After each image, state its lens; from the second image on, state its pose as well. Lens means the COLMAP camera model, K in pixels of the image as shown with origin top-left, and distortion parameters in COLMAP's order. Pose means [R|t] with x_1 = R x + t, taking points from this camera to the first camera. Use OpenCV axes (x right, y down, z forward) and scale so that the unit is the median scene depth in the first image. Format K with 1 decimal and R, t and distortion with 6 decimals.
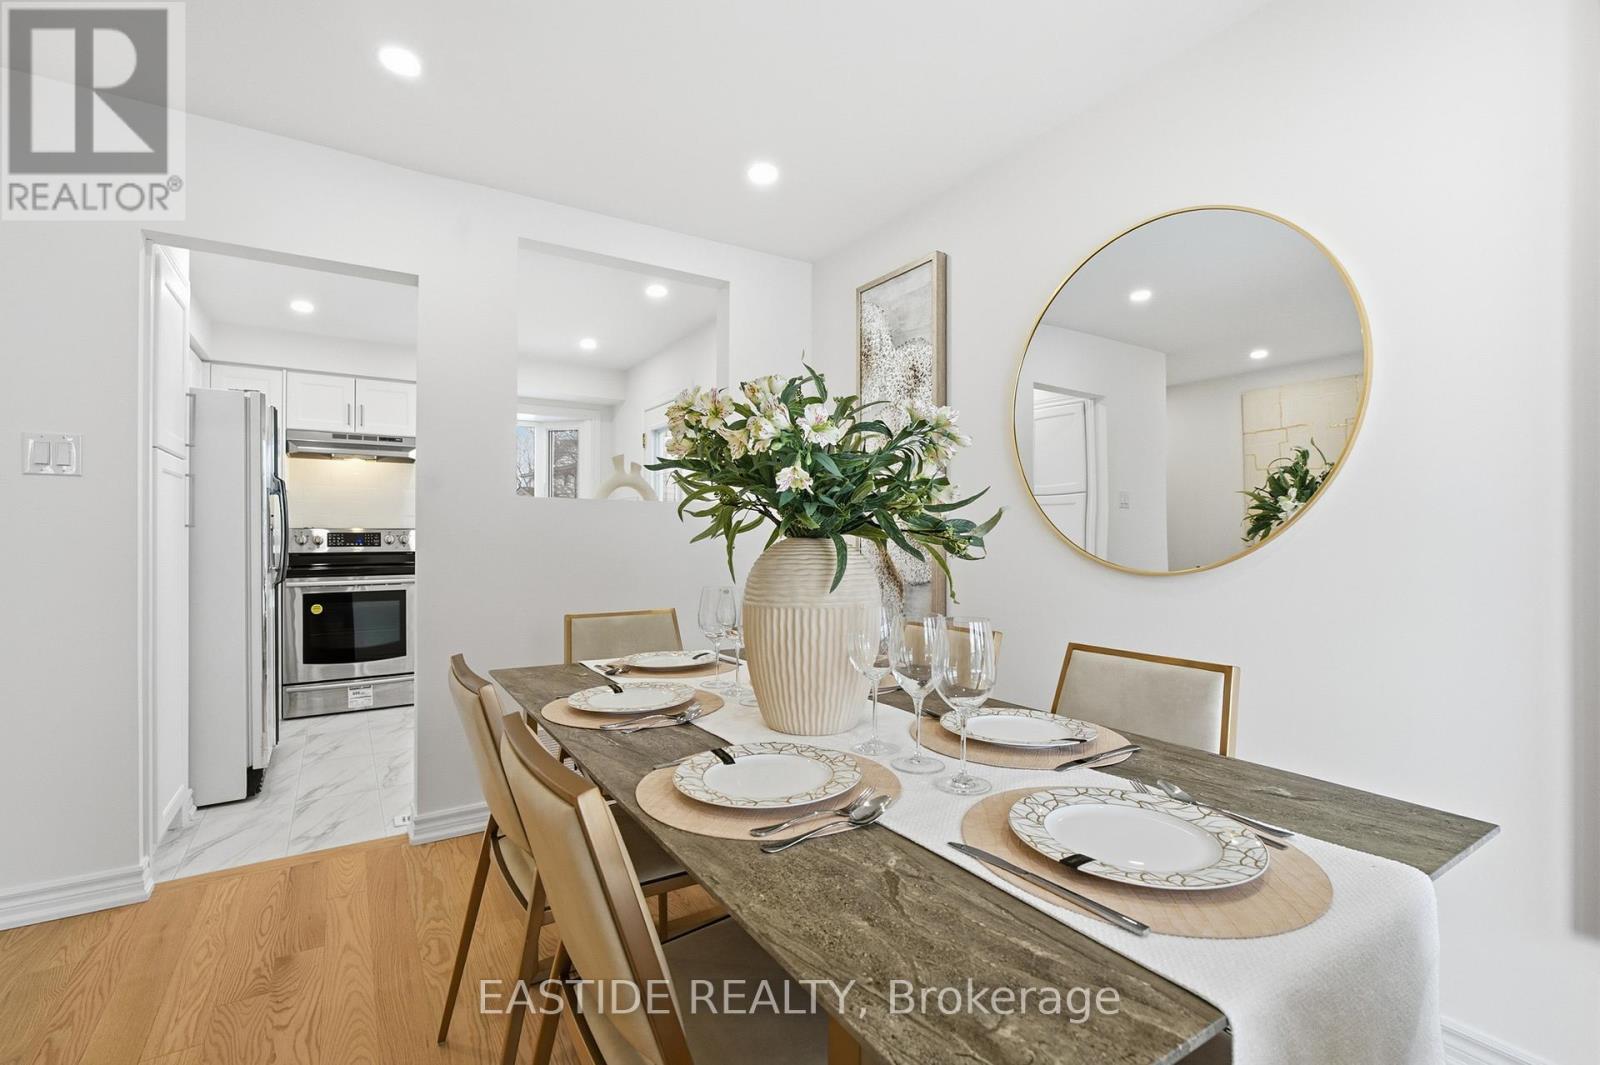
lens RADIAL K [[721.3, 0, 798.1], [0, 721.3, 536.8], [0, 0, 1]] dist [-0.011562, 0.000668]
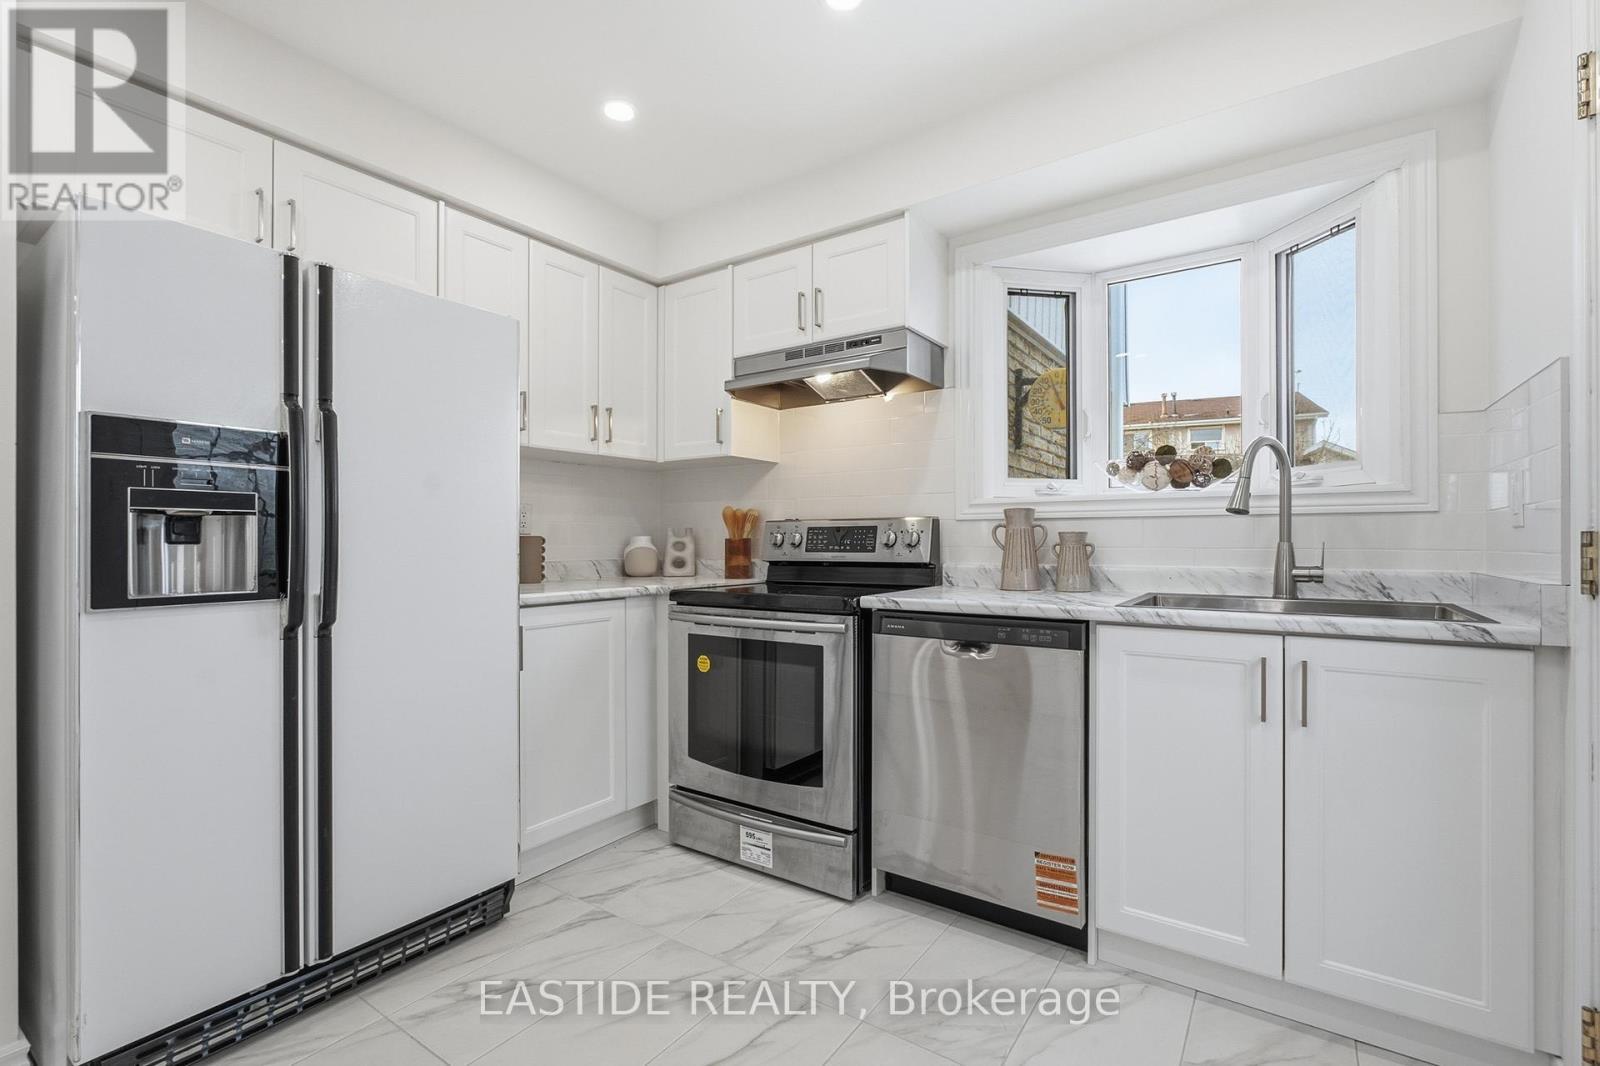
lens RADIAL K [[721.3, 0, 794.7], [0, 721.3, 543.1], [0, 0, 1]] dist [-0.011562, 0.000668]
pose [[0.378078, -0.000298, -0.925774, -0.117712], [0.004583, 0.999988, 0.001550, 0.006008], [0.925762, -0.004829, 0.378075, 0.795917]]
